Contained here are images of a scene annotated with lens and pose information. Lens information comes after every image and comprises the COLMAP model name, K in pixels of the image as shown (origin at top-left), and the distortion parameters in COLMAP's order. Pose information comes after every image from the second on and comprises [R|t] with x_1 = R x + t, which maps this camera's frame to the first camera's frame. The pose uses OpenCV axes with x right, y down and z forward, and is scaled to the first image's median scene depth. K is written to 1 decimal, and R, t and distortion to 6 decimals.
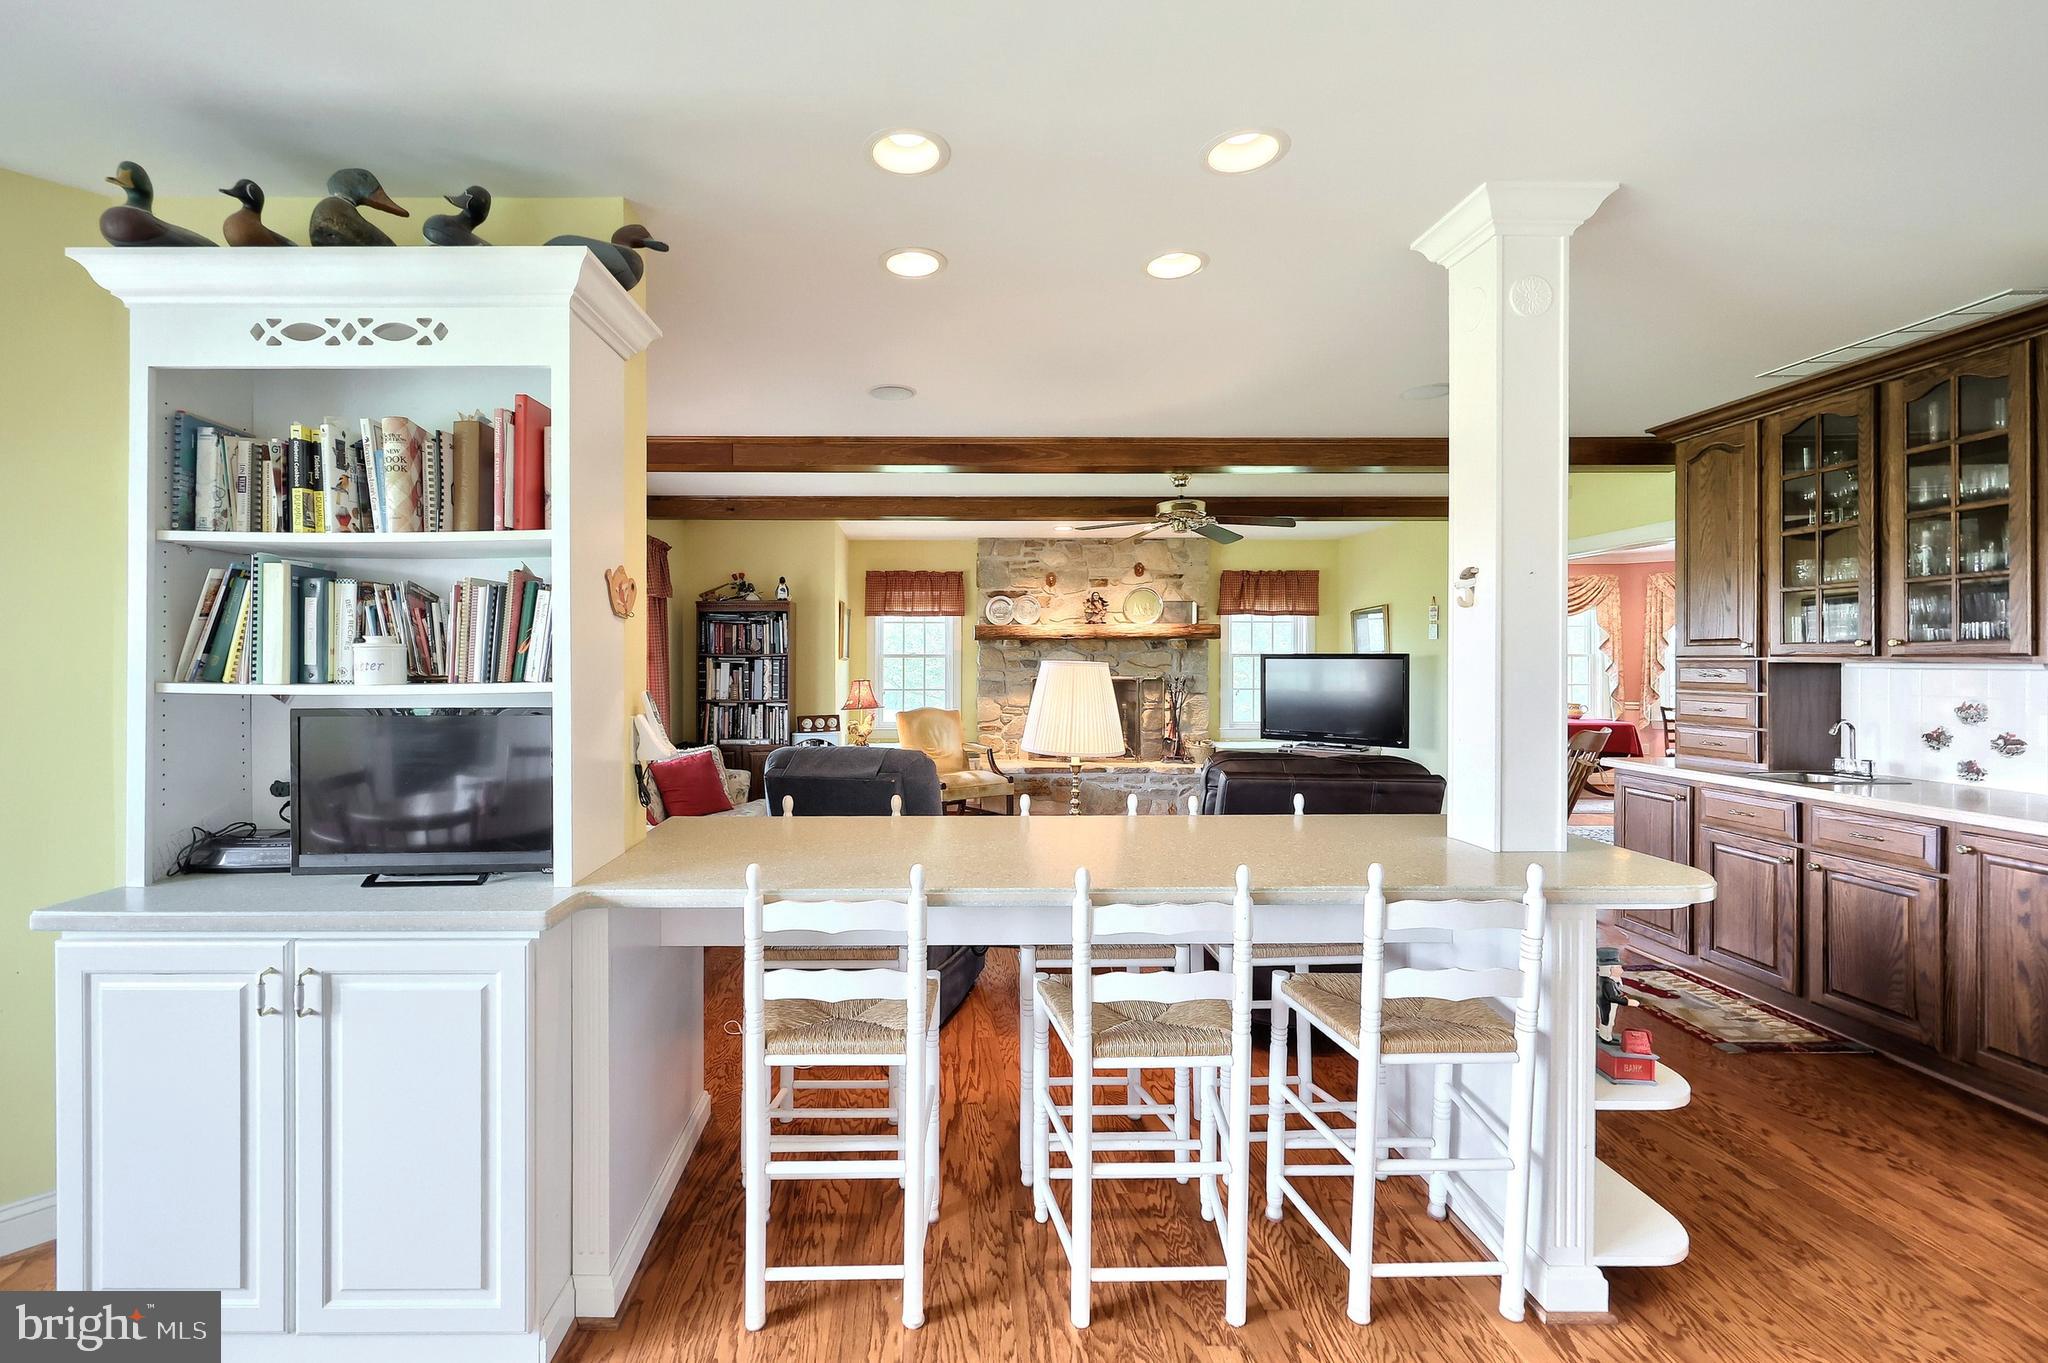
lens RADIAL K [[872.1, 0, 947.5], [0, 872.1, 657.3], [0, 0, 1]] dist [0.001422, 0.000195]
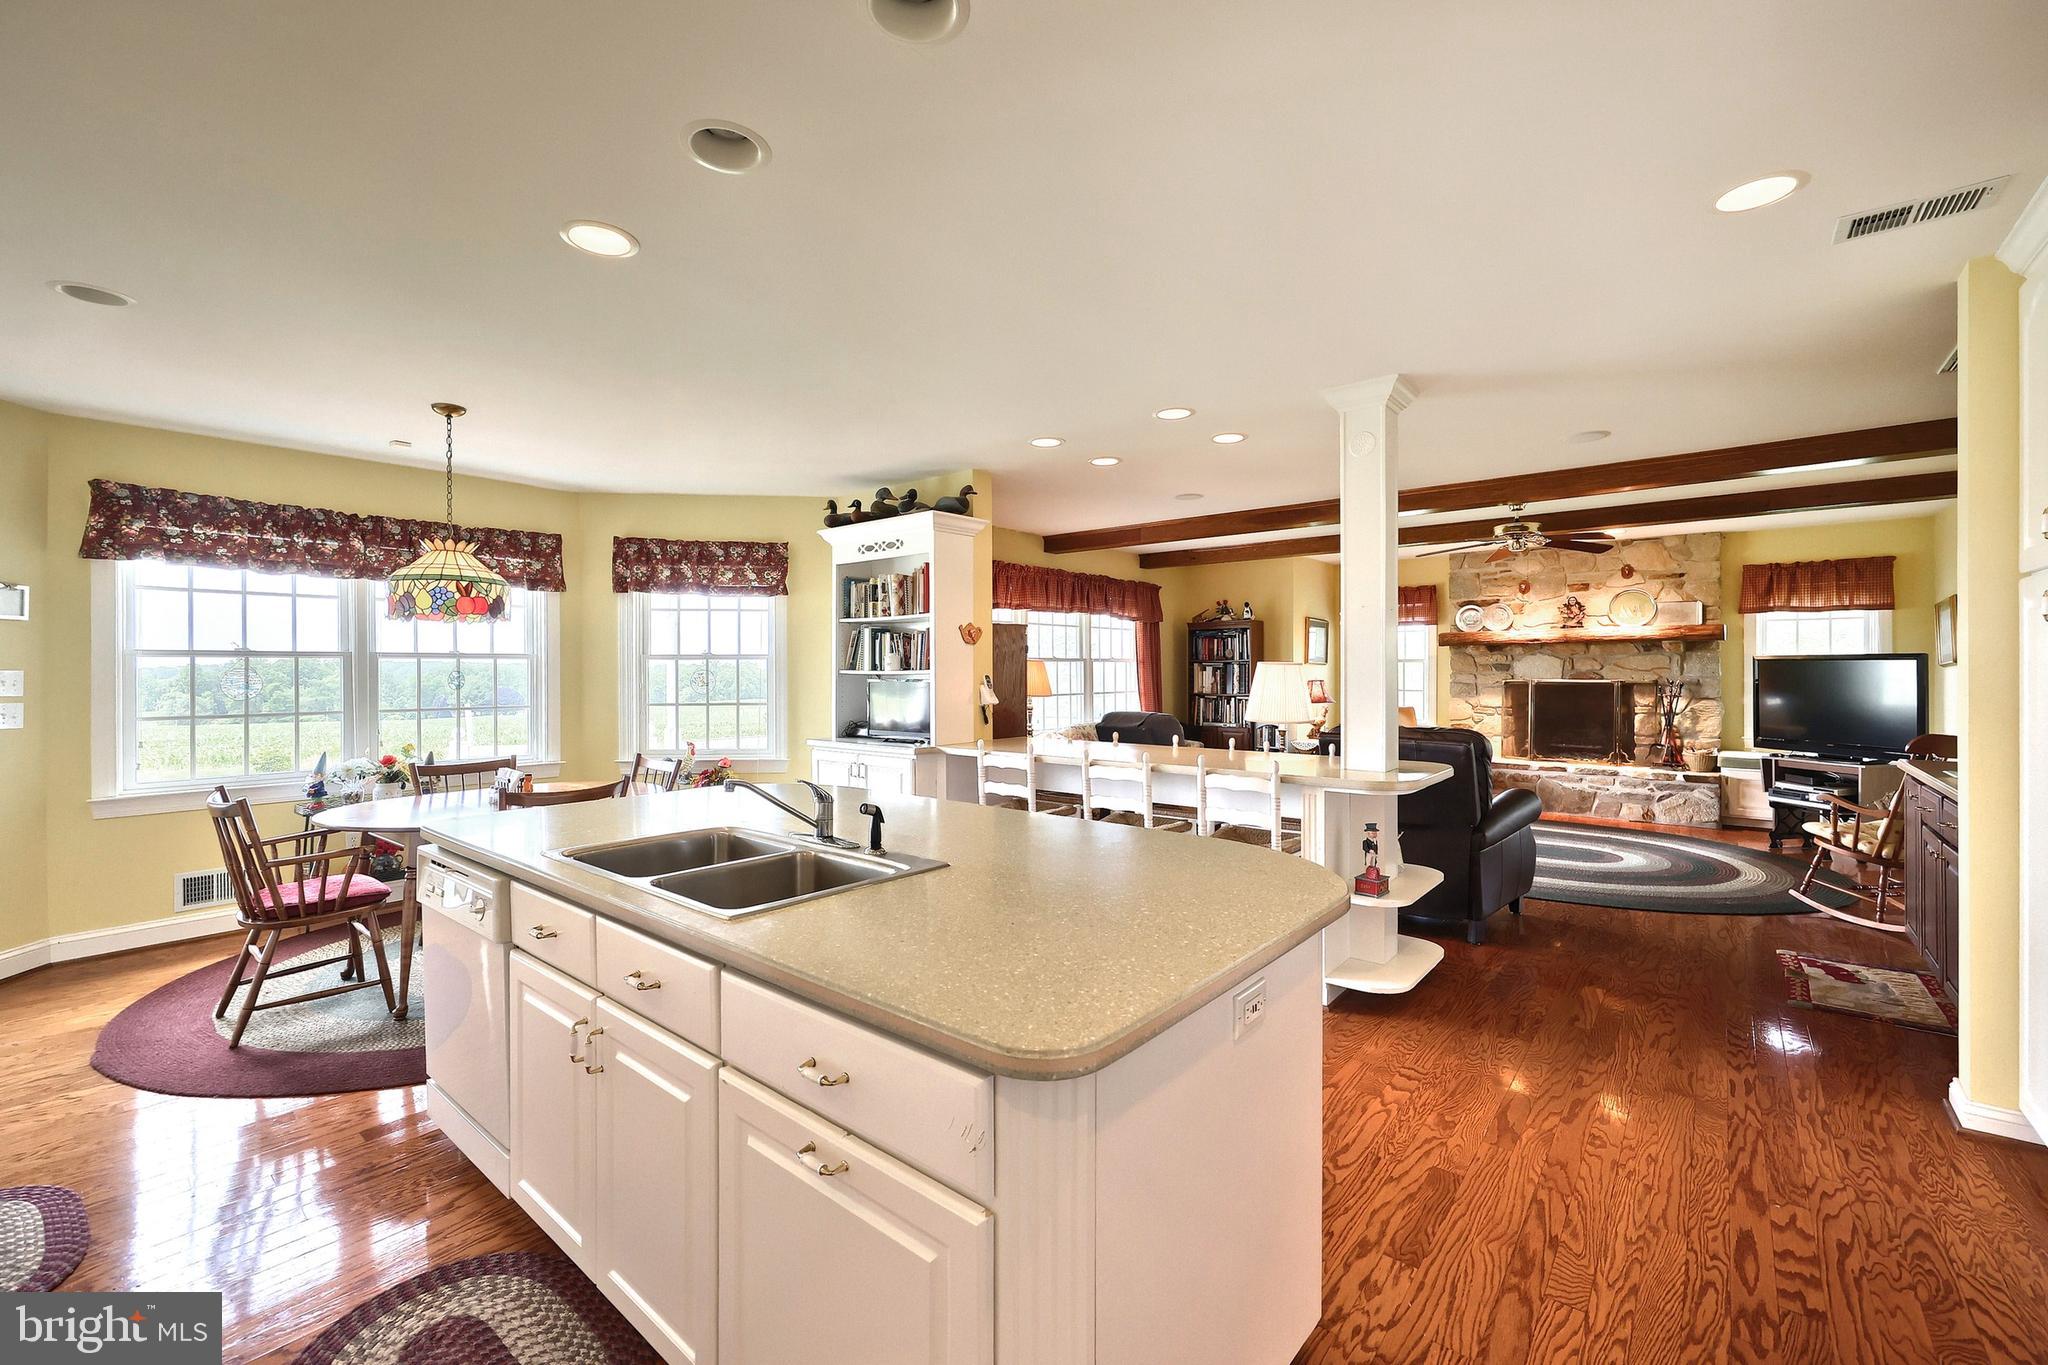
lens RADIAL K [[859.8, 0, 1013.8], [0, 859.8, 676.3], [0, 0, 1]] dist [-0.002145, -0.000168]
pose [[0.760379, 0.004186, -0.649466, 0.390371], [0.003677, 0.999935, 0.010751, 0.005771], [0.649469, -0.010563, 0.760314, -0.227309]]
